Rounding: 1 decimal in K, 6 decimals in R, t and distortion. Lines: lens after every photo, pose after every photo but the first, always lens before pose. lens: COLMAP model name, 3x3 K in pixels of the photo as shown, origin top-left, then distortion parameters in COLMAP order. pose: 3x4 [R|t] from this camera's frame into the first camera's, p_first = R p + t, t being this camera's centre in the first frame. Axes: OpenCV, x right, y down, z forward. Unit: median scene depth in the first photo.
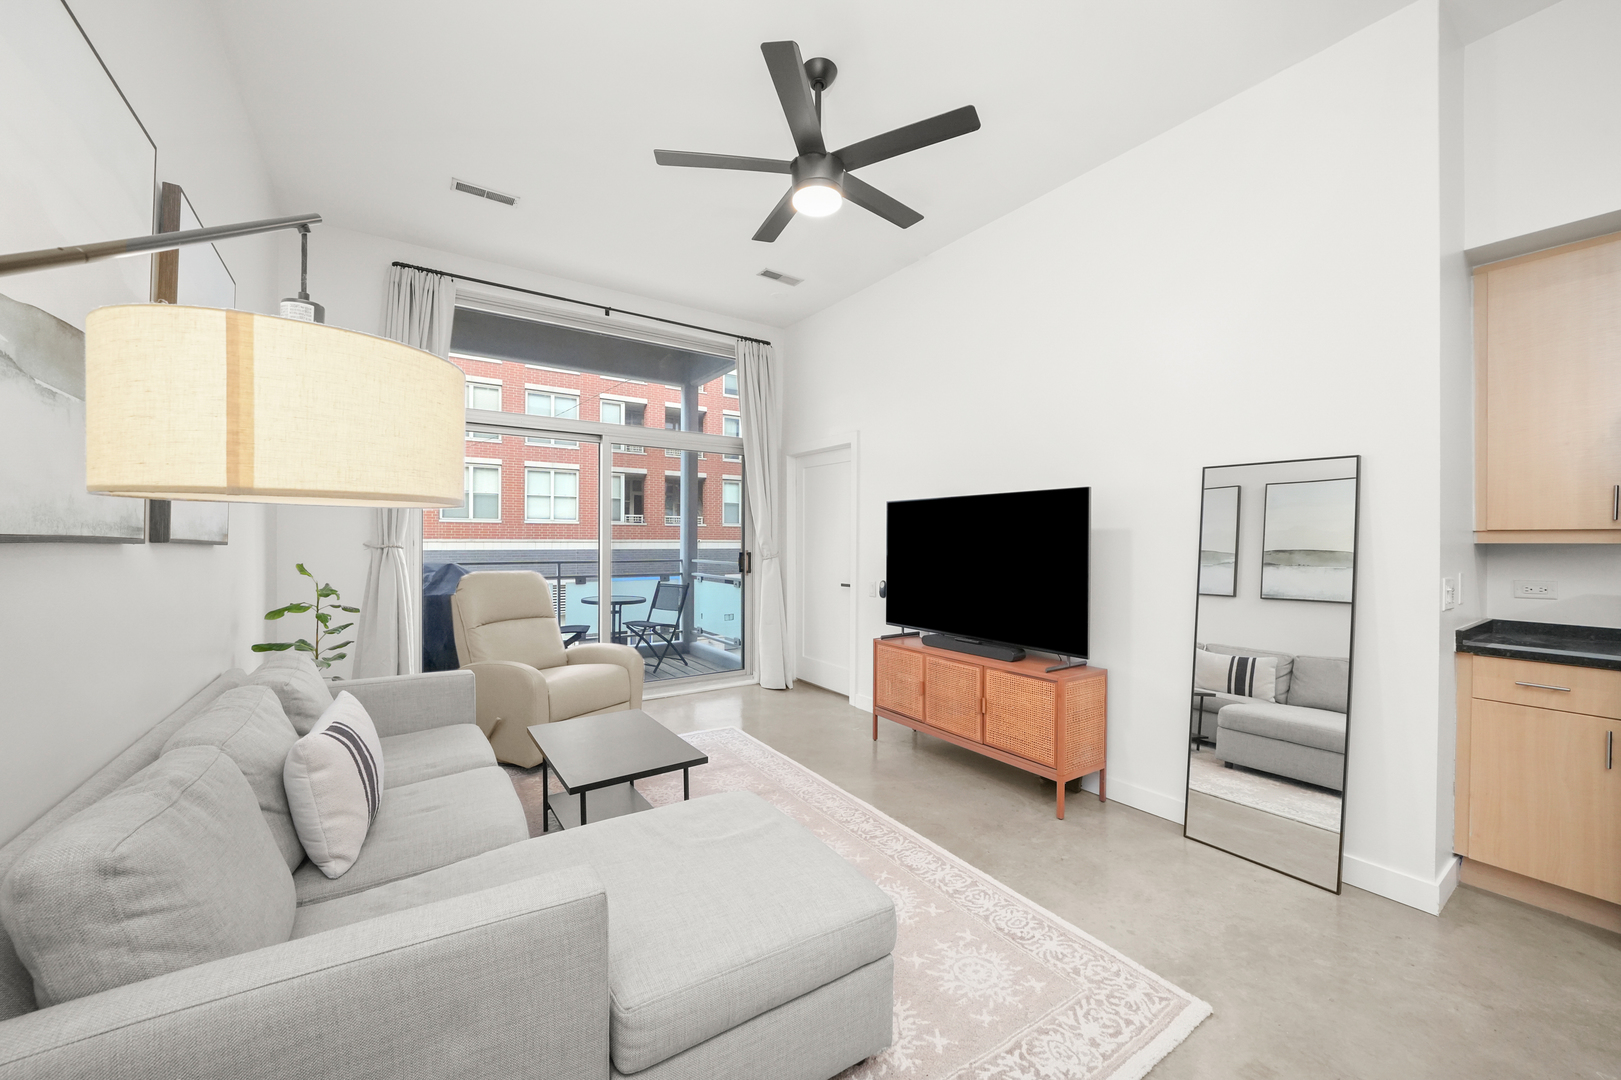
lens RADIAL K [[608.5, 0, 812.4], [0, 608.5, 544.6], [0, 0, 1]] dist [-0.015643, 0.001448]
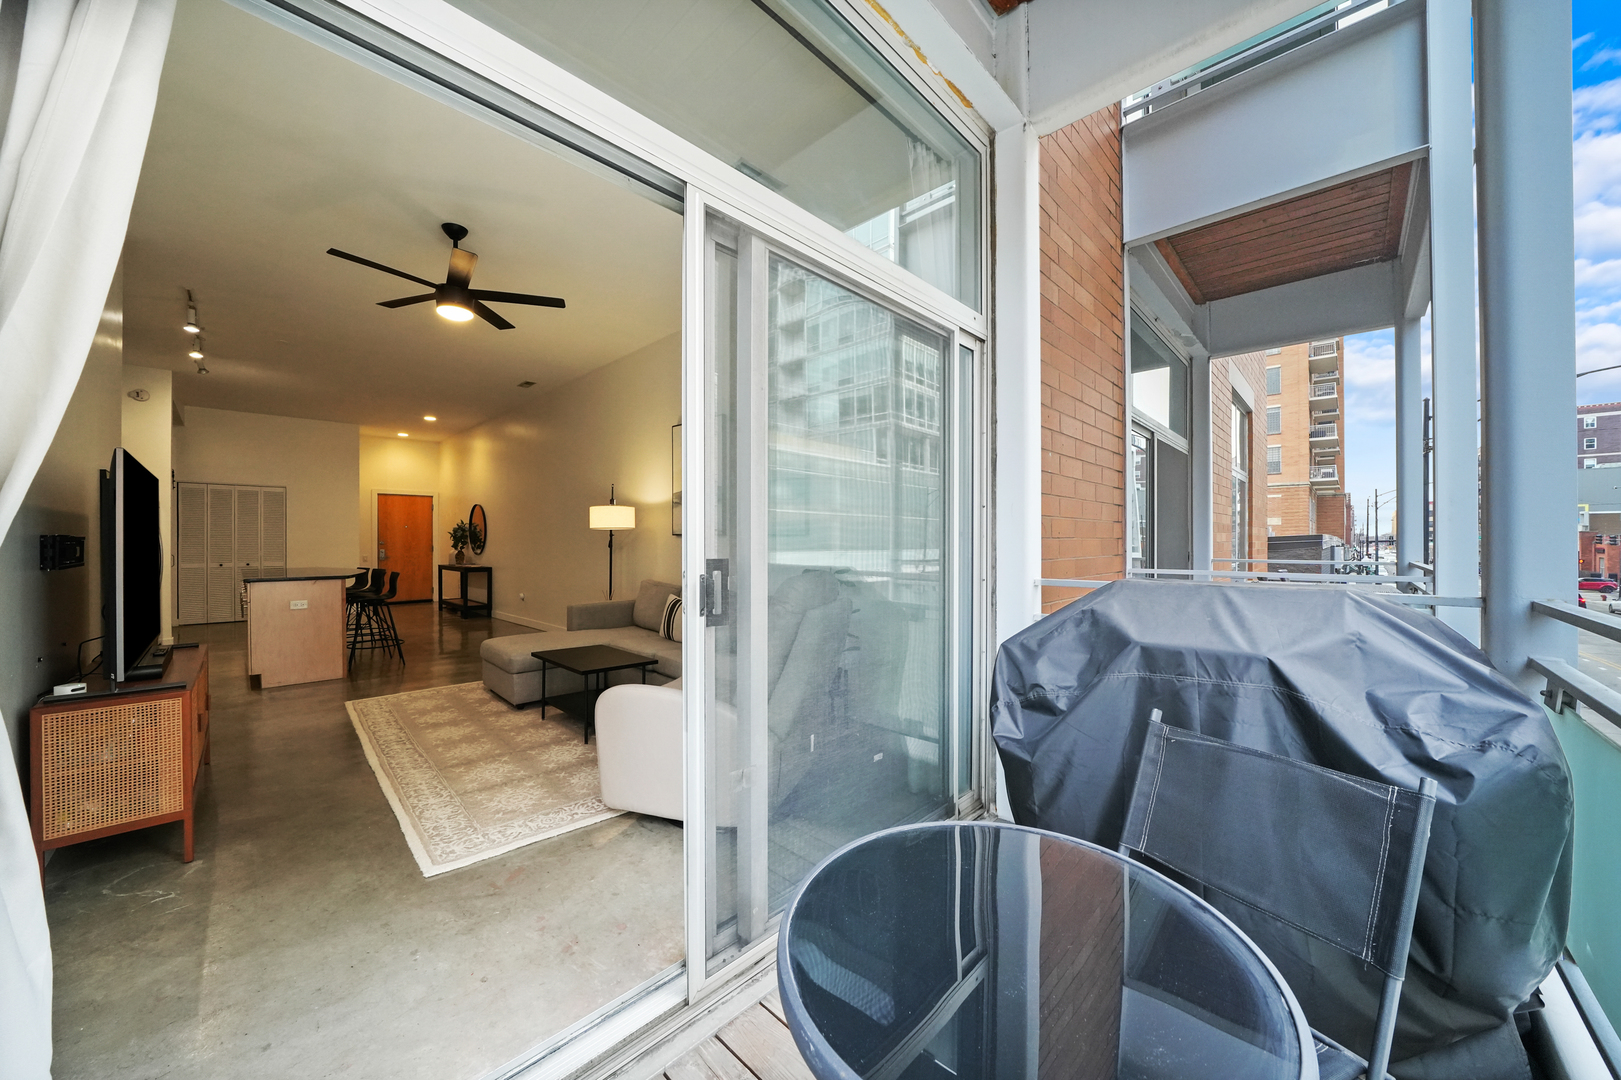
lens RADIAL K [[574.1, 0, 810.2], [0, 574.1, 543.8], [0, 0, 1]] dist [-0.026444, 0.002658]
pose [[-0.980906, -0.006252, -0.194380, -0.373136], [-0.008262, 0.999920, 0.009530, 0.002357], [0.194305, 0.010954, -0.980880, 1.605350]]
